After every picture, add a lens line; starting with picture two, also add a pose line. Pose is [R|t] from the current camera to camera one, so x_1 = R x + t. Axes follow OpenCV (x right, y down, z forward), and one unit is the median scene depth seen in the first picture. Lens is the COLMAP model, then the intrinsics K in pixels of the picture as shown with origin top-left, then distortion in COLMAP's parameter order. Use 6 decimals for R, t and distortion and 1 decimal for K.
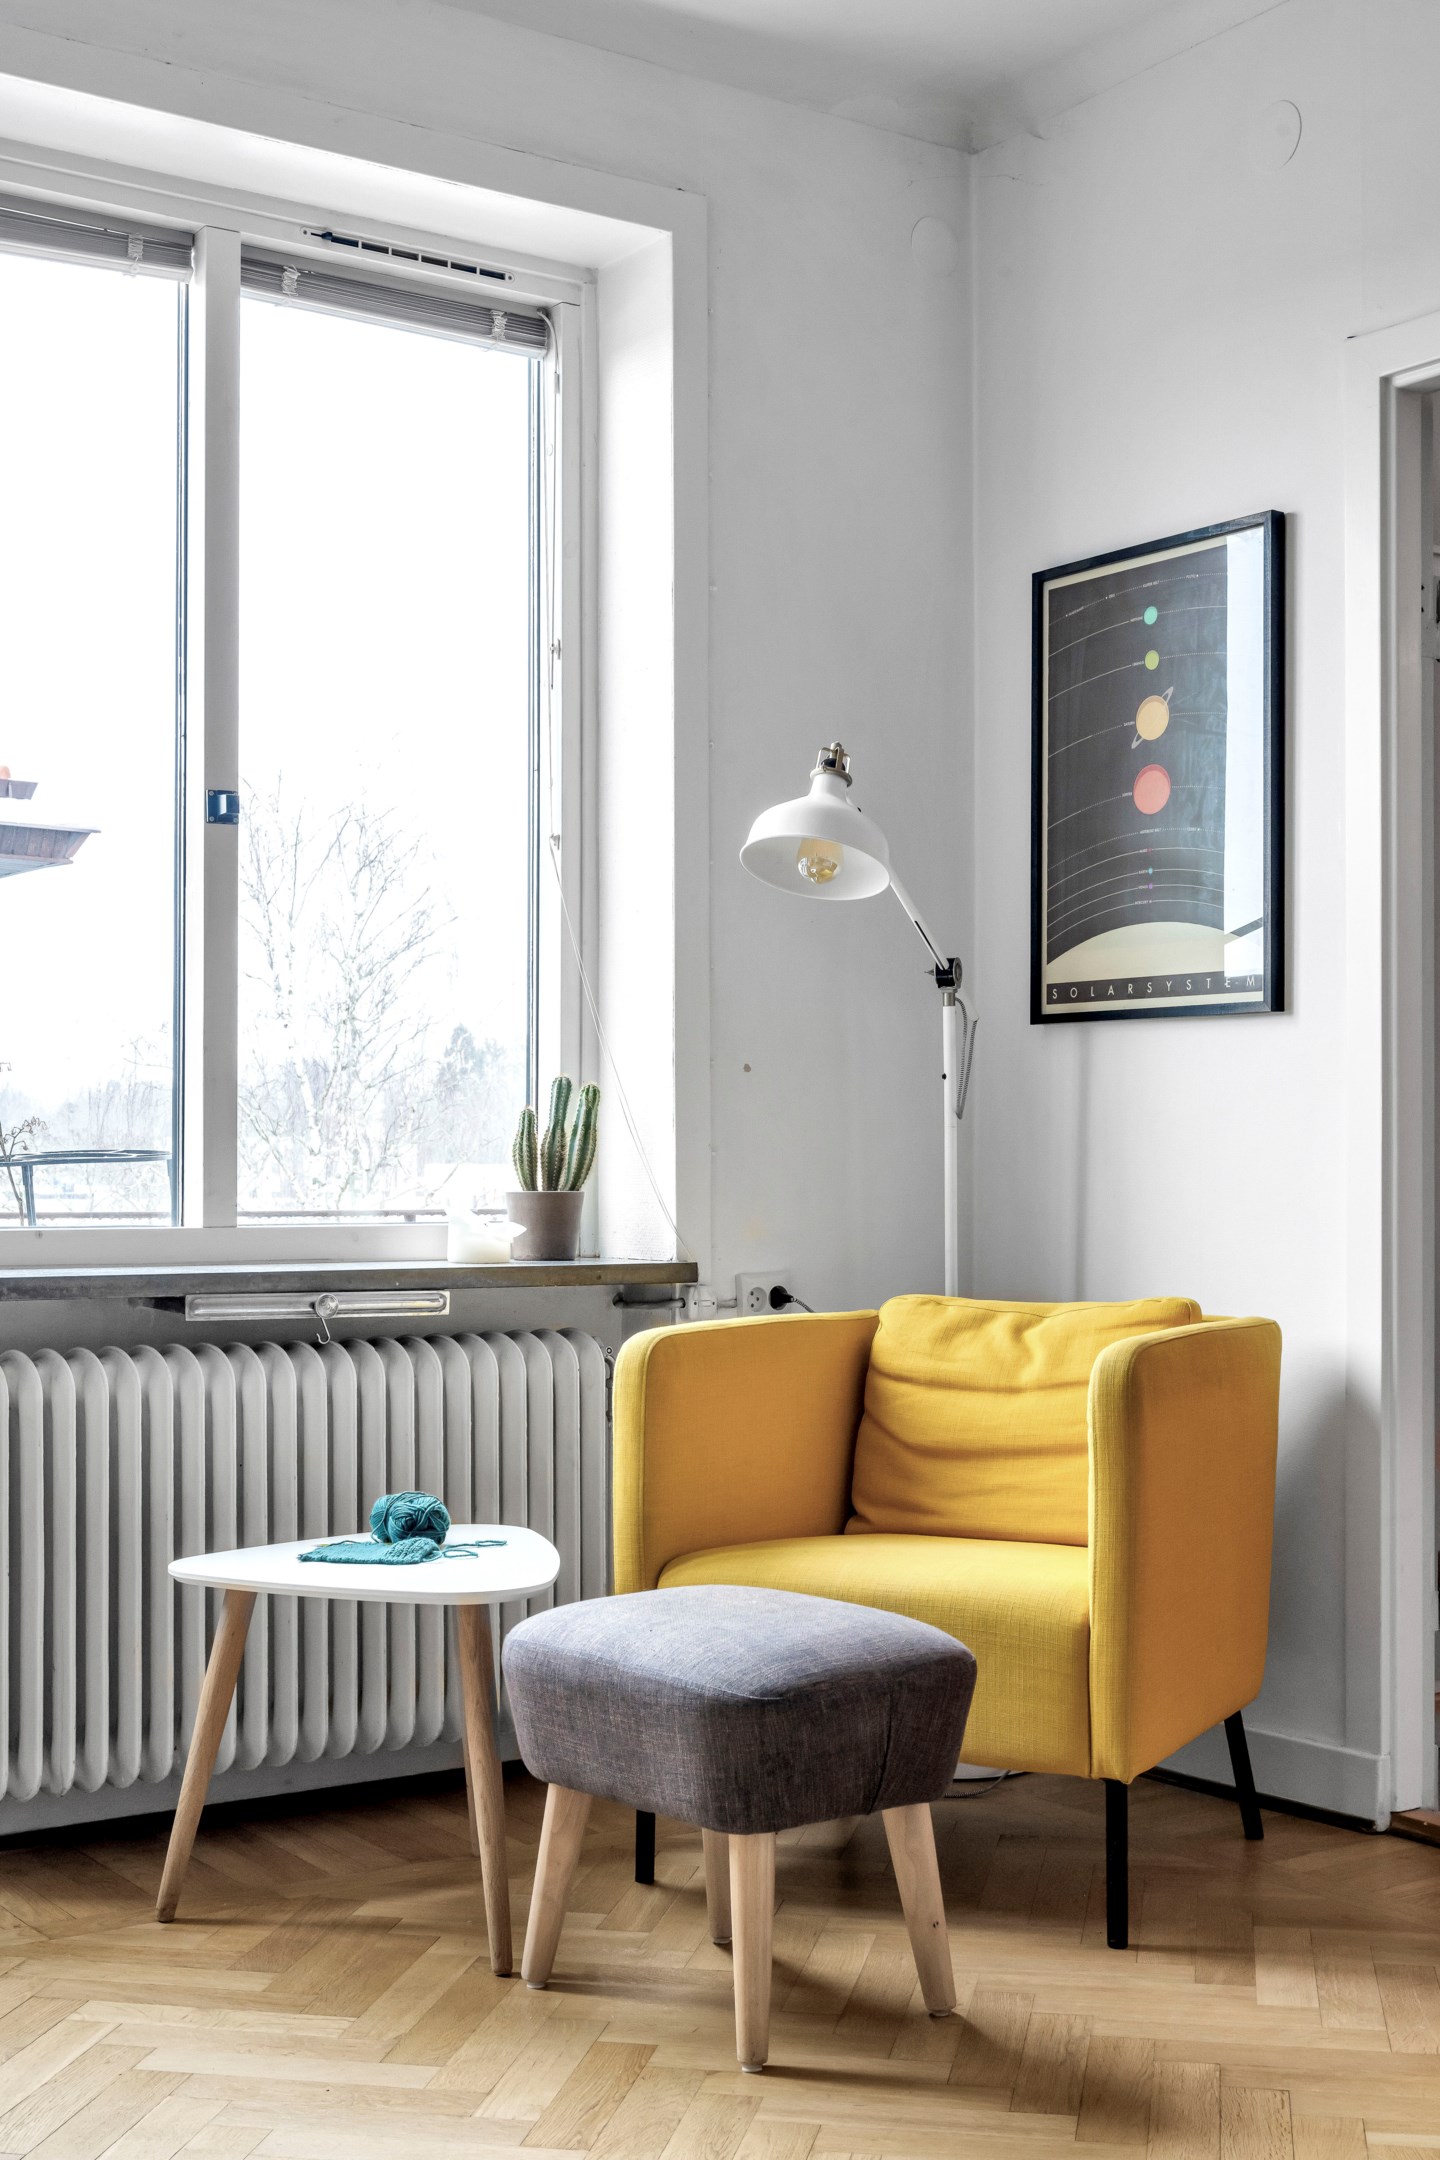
lens RADIAL K [[2724.7, 0, 717.5], [0, 2724.7, 1097.5], [0, 0, 1]] dist [0.044704, 0.000000]
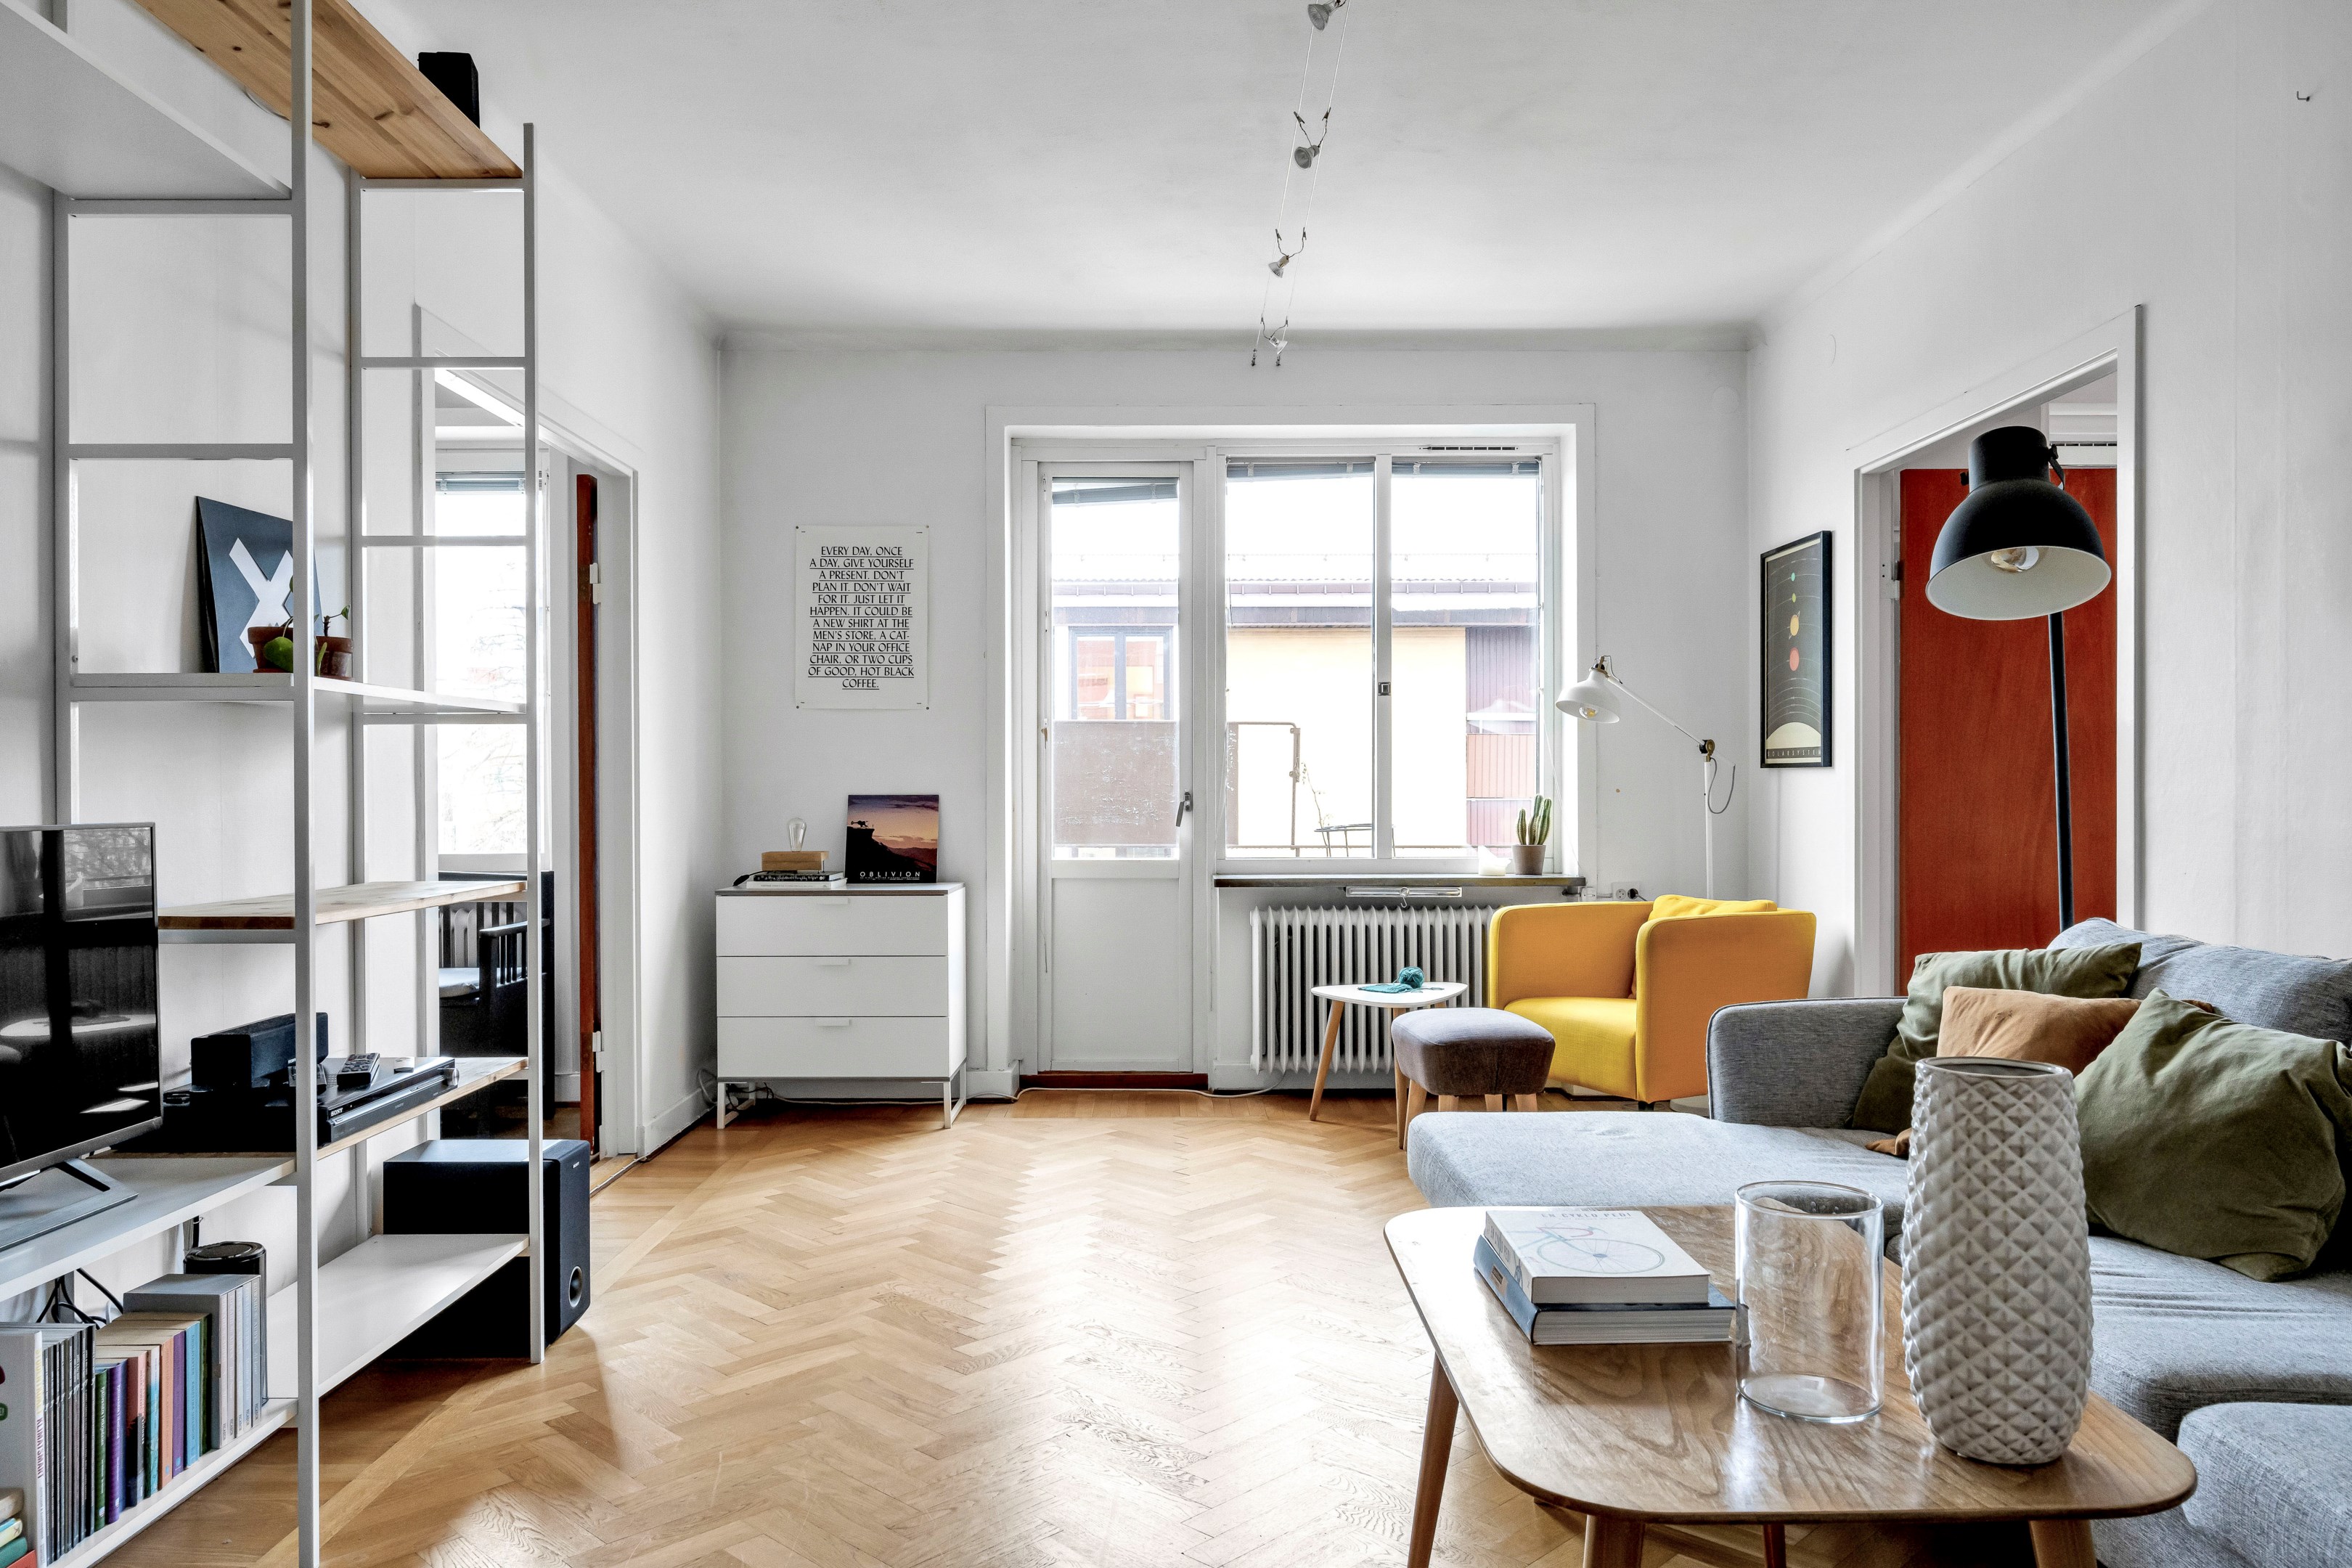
lens RADIAL K [[1588.0, 0, 1177.5], [0, 1588.0, 790.7], [0, 0, 1]] dist [-0.001702, 0.000160]
pose [[0.839190, -0.008927, -0.543765, 0.446904], [0.020988, 0.999652, 0.015979, -0.042247], [0.543433, -0.024822, 0.839085, -0.311280]]
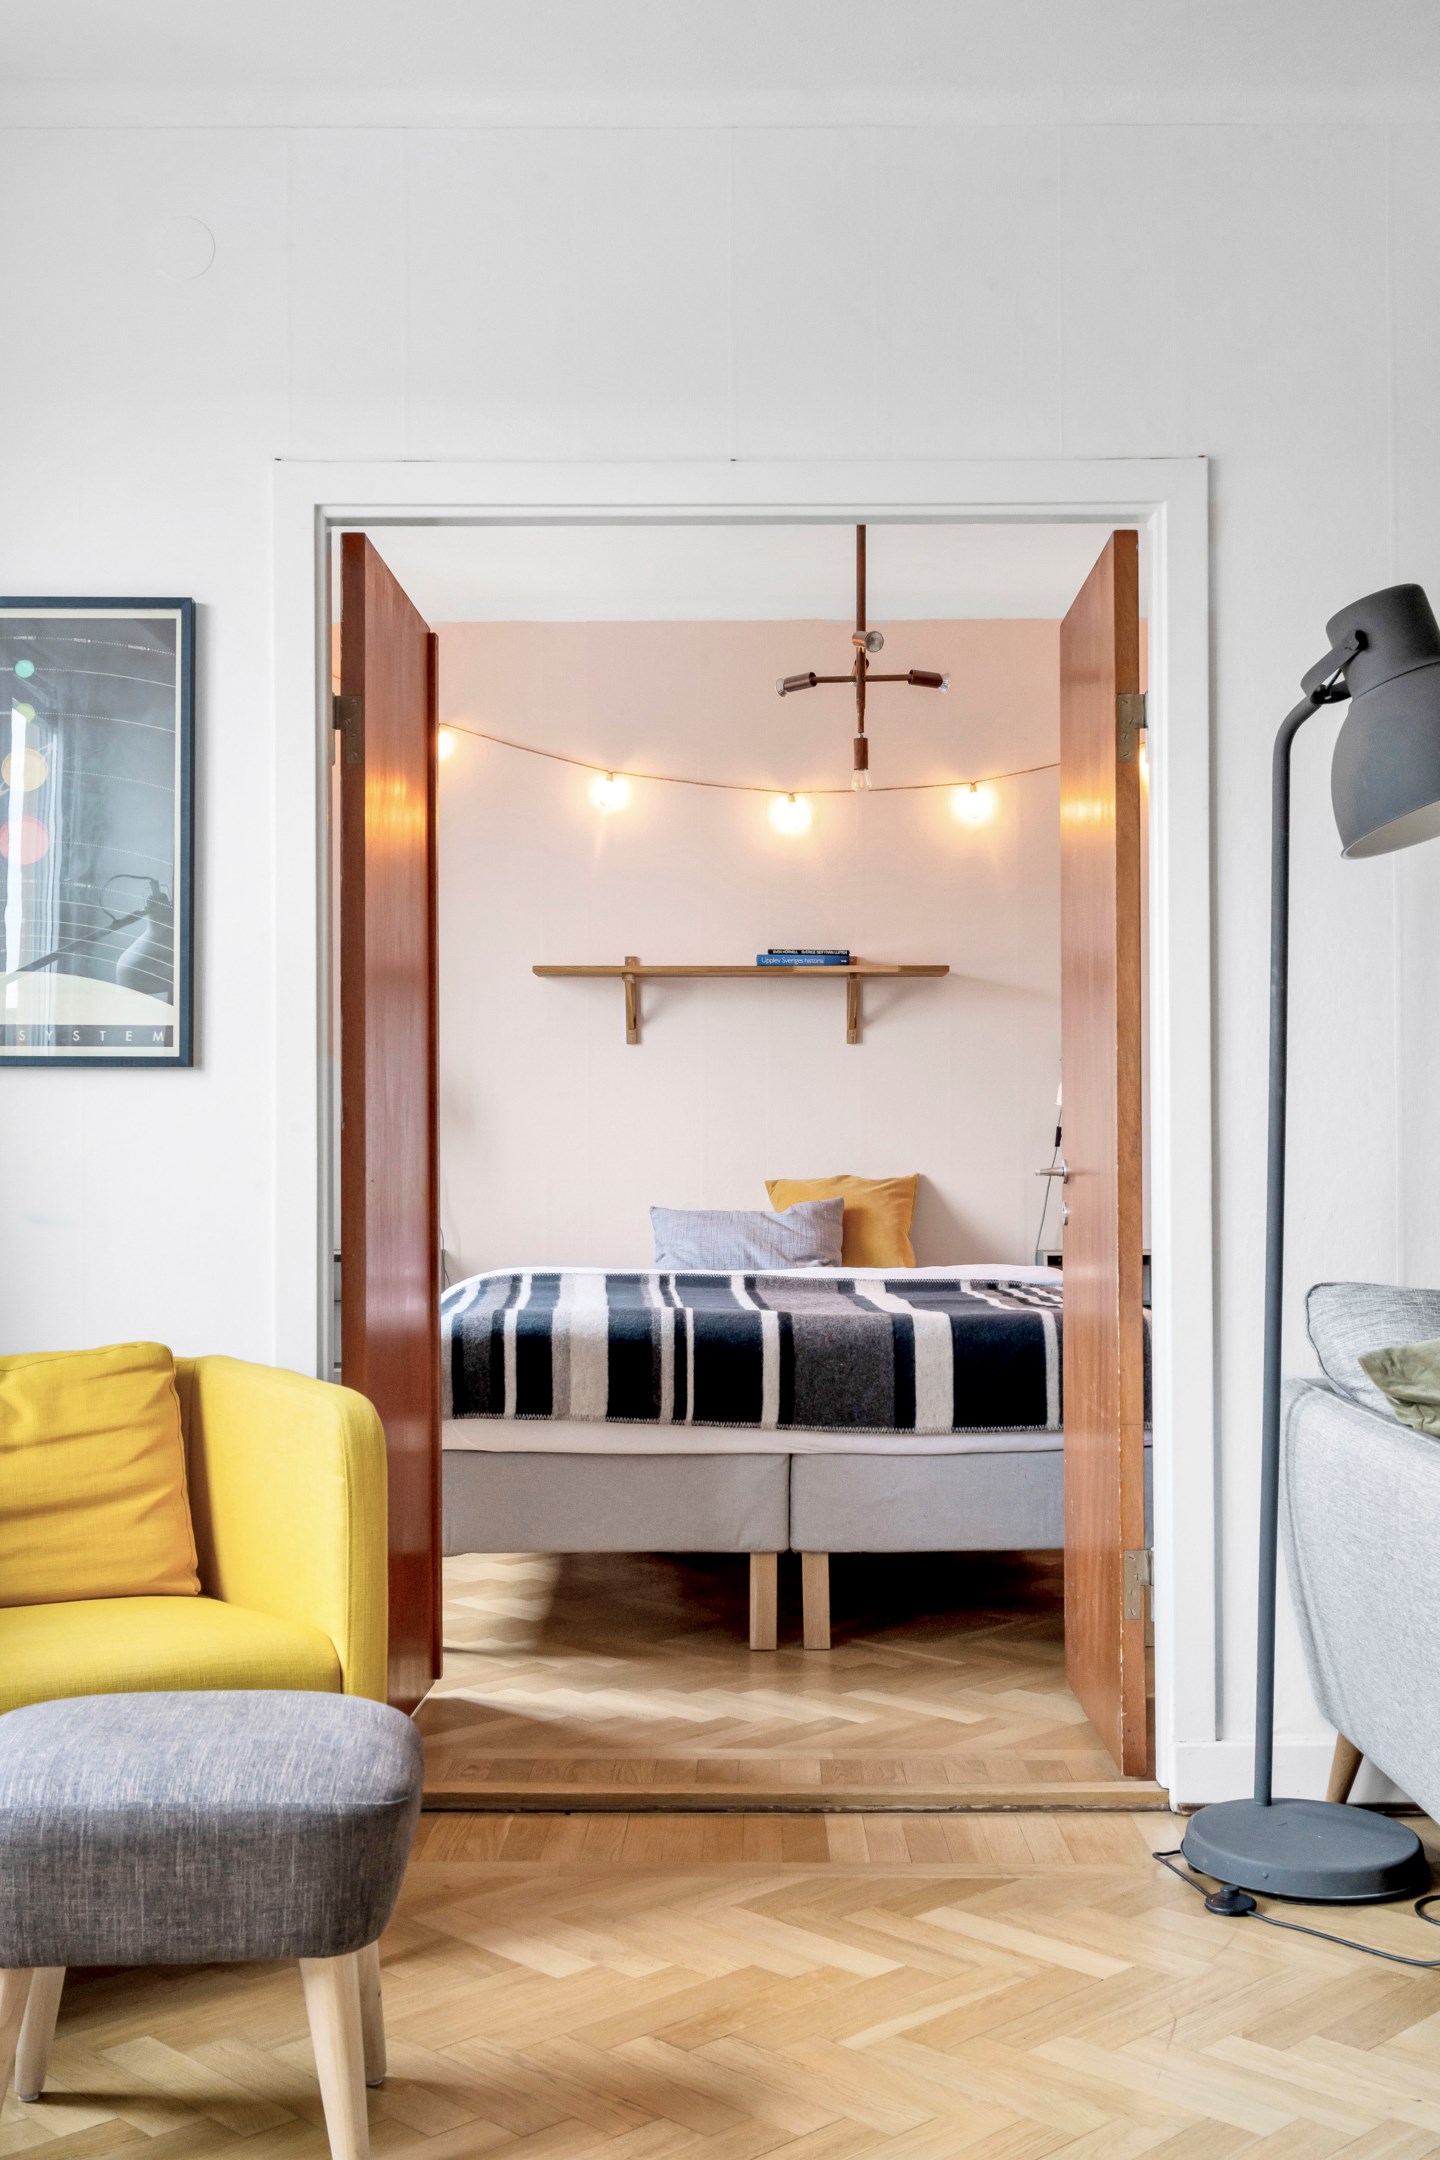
lens RADIAL K [[2263.4, 0, 711.1], [0, 2263.4, 1098.2], [0, 0, 1]] dist [-0.005280, 0.000000]
pose [[0.569516, 0.019493, 0.821749, -0.399816], [-0.016849, 0.999786, -0.012040, -0.011763], [-0.821808, -0.006988, 0.569722, 0.324081]]
